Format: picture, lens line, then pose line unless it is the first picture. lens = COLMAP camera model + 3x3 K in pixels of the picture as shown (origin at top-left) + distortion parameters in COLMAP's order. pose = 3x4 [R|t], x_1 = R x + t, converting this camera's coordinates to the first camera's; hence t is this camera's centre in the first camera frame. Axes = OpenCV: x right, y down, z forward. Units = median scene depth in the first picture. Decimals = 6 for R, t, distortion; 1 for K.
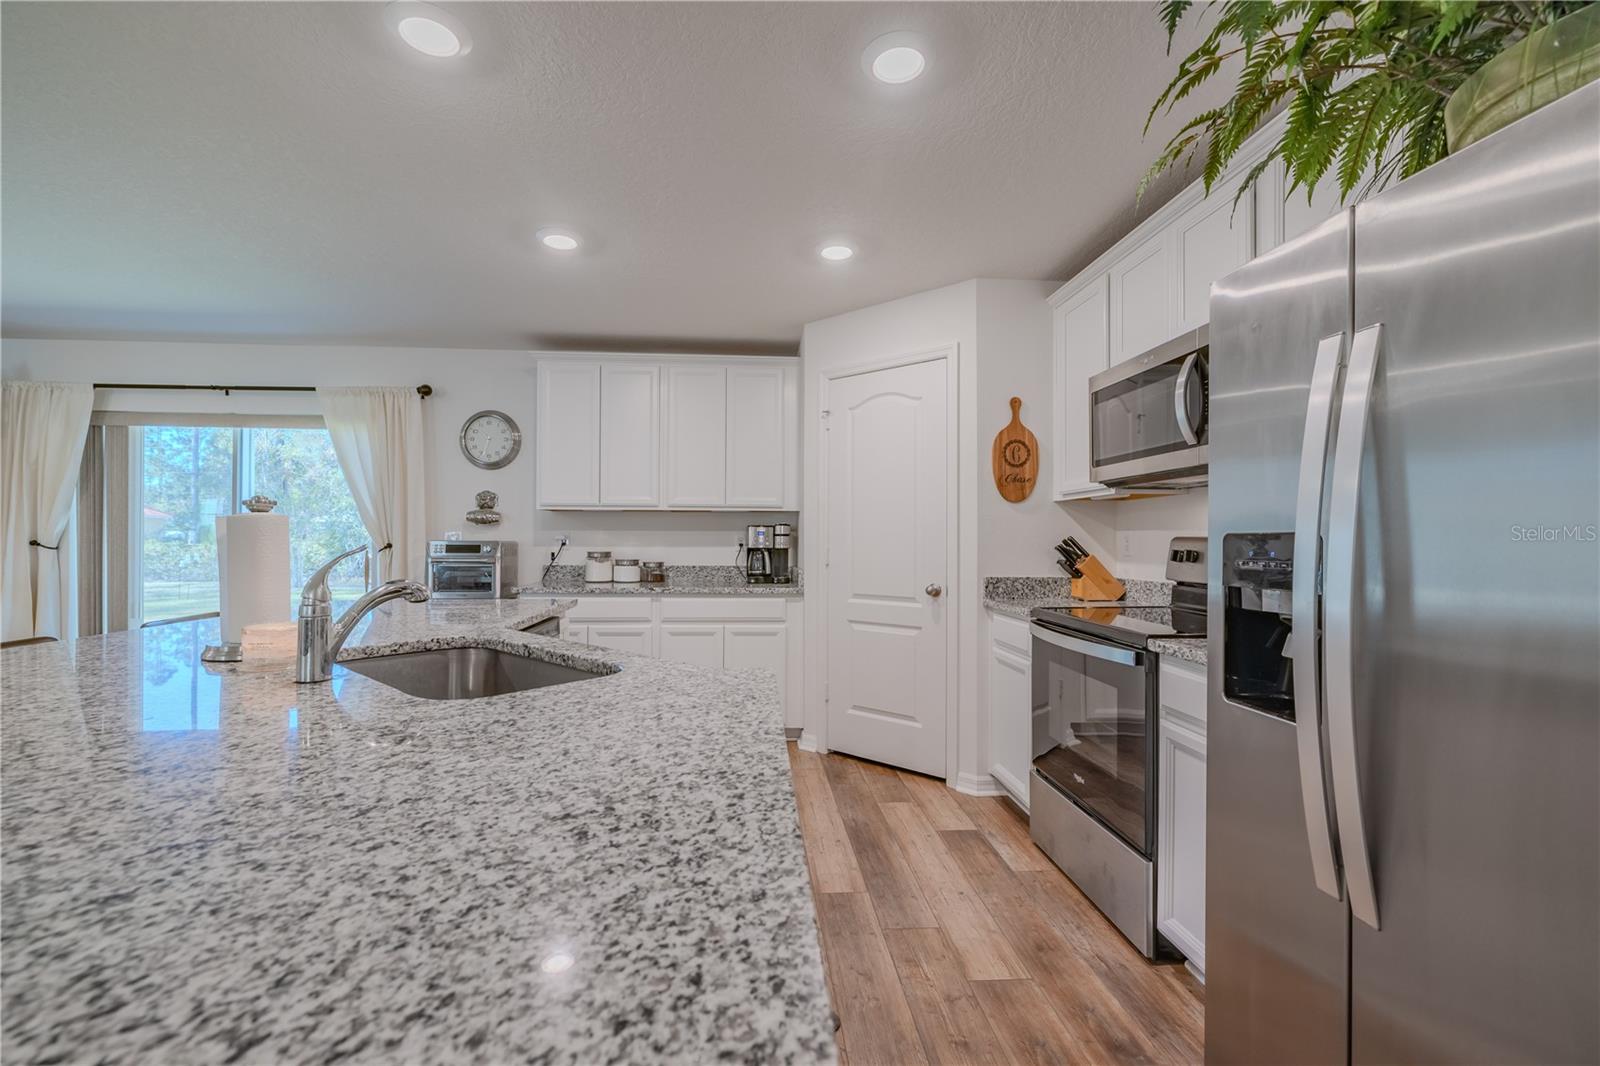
lens RADIAL K [[674.1, 0, 778.8], [0, 674.1, 537.3], [0, 0, 1]] dist [-0.000124, -0.000112]
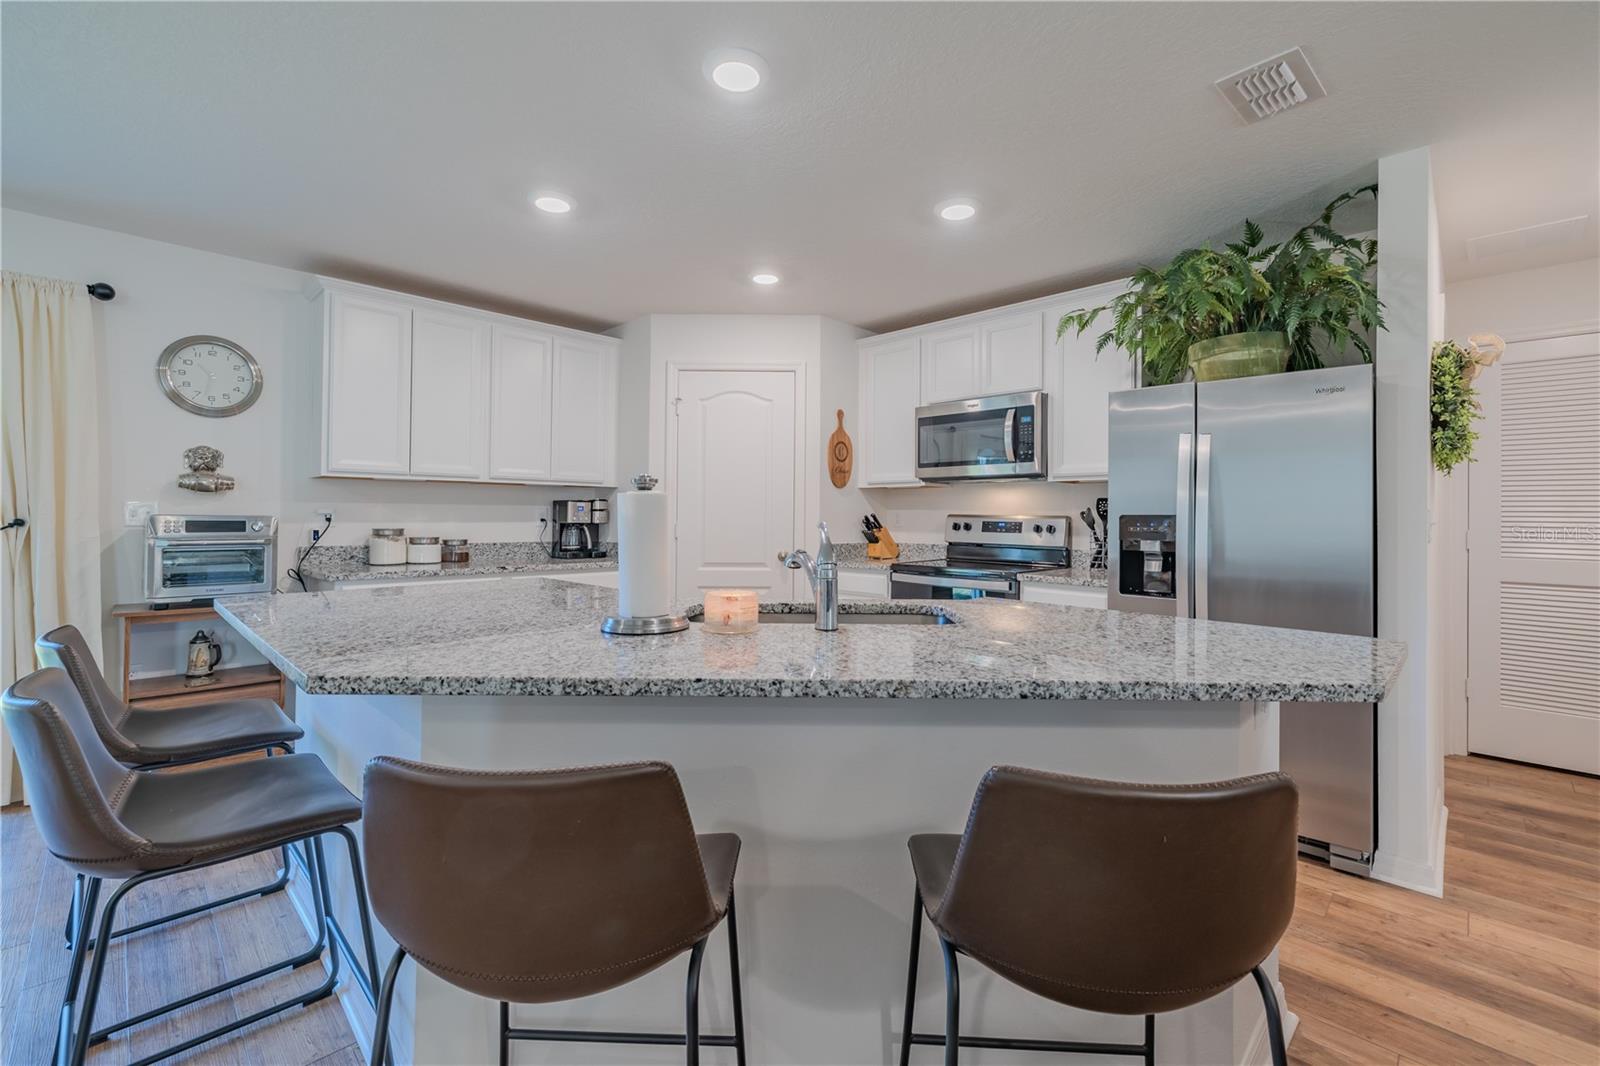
lens RADIAL K [[682.7, 0, 797.4], [0, 682.7, 517.1], [0, 0, 1]] dist [-0.000494, 0.000089]
pose [[0.749283, 0.001006, 0.662249, -0.599300], [-0.006605, 0.999960, 0.005955, -0.001568], [-0.662217, -0.008836, 0.749260, 0.032869]]
